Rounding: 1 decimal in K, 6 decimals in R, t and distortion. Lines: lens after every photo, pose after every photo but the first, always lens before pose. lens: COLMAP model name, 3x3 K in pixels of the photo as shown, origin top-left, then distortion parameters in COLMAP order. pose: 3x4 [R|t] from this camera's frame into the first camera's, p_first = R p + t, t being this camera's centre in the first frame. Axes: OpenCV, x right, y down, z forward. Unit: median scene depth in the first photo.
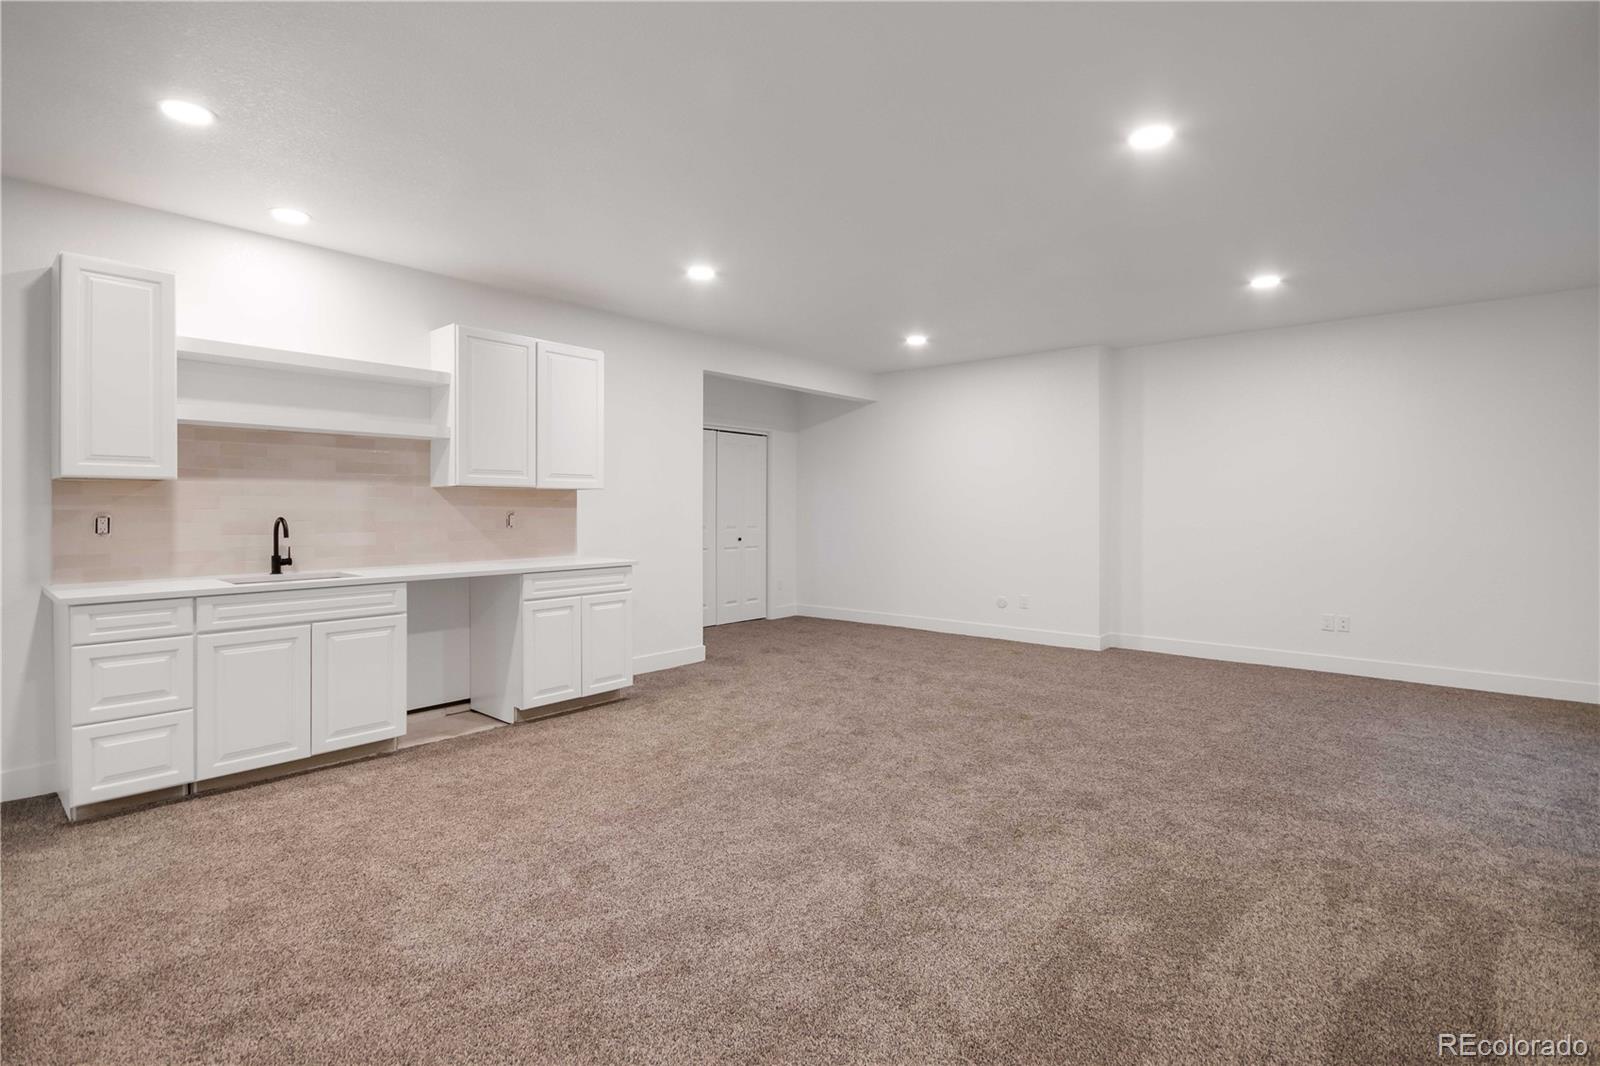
lens RADIAL K [[726.5, 0, 798.9], [0, 726.5, 509.9], [0, 0, 1]] dist [0.000703, 0.000031]
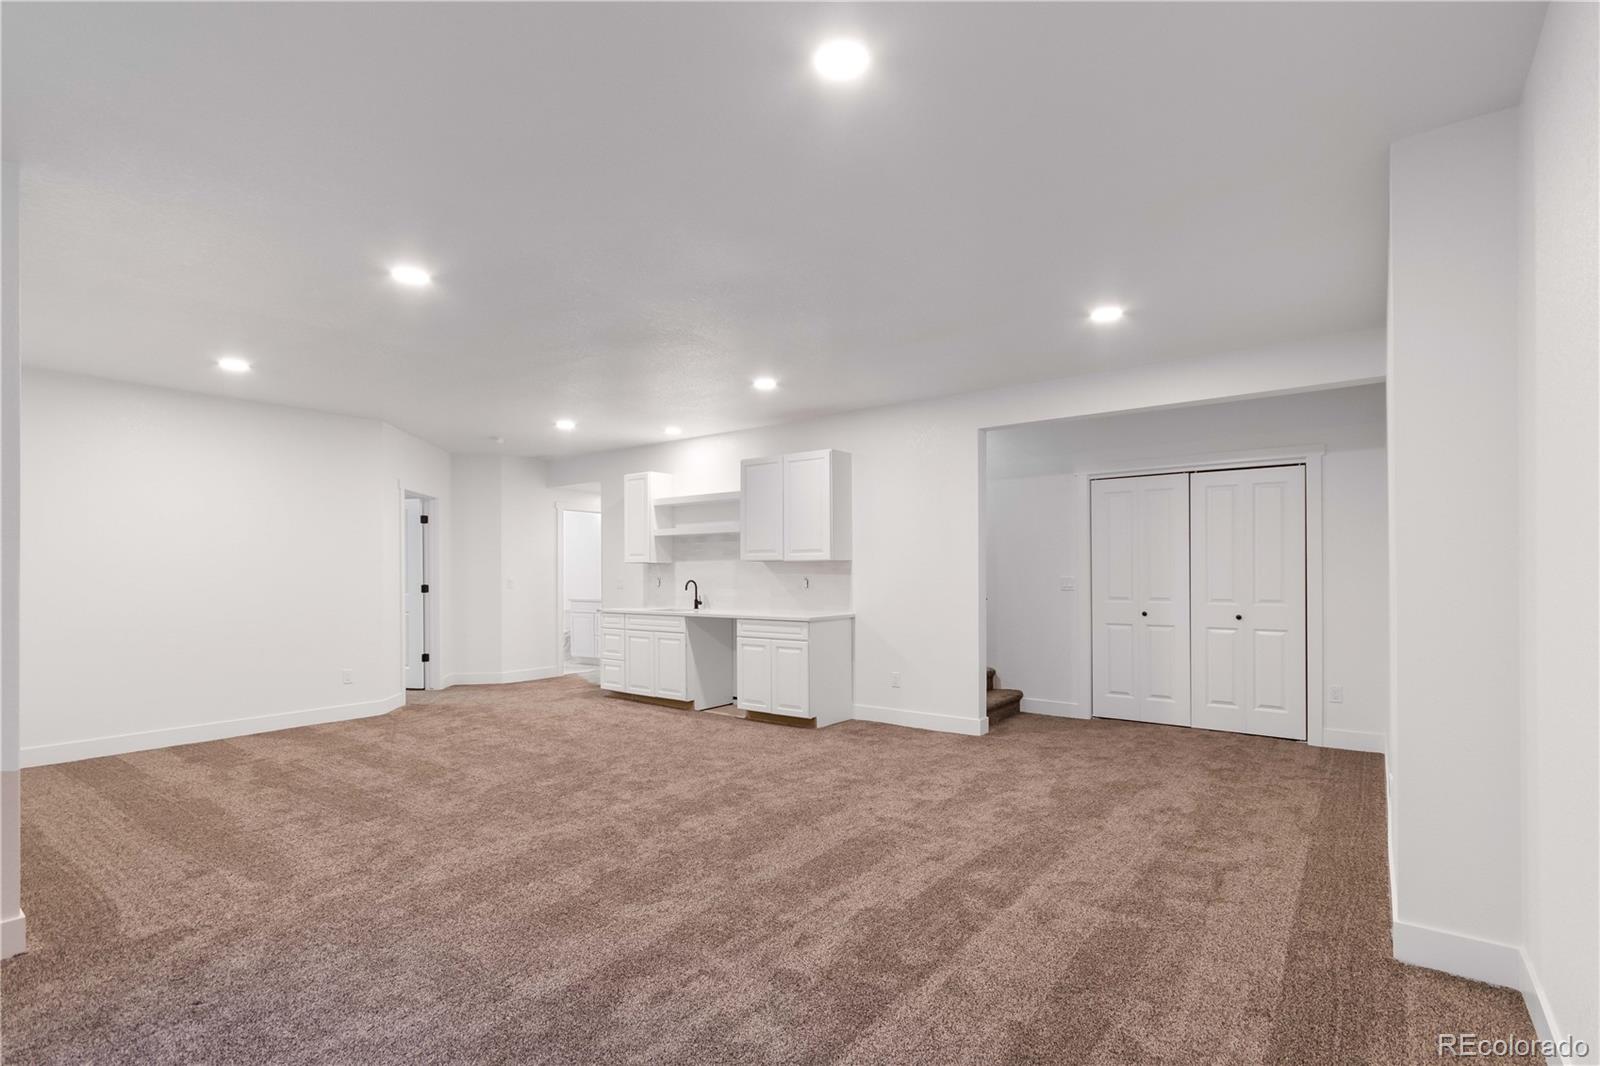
lens RADIAL K [[745.5, 0, 801.6], [0, 745.5, 545.5], [0, 0, 1]] dist [0.001949, 0.000240]
pose [[0.085076, -0.035461, -0.995743, 1.223200], [0.002445, 0.999371, -0.035381, -0.009950], [0.996371, 0.000575, 0.085110, 1.026666]]
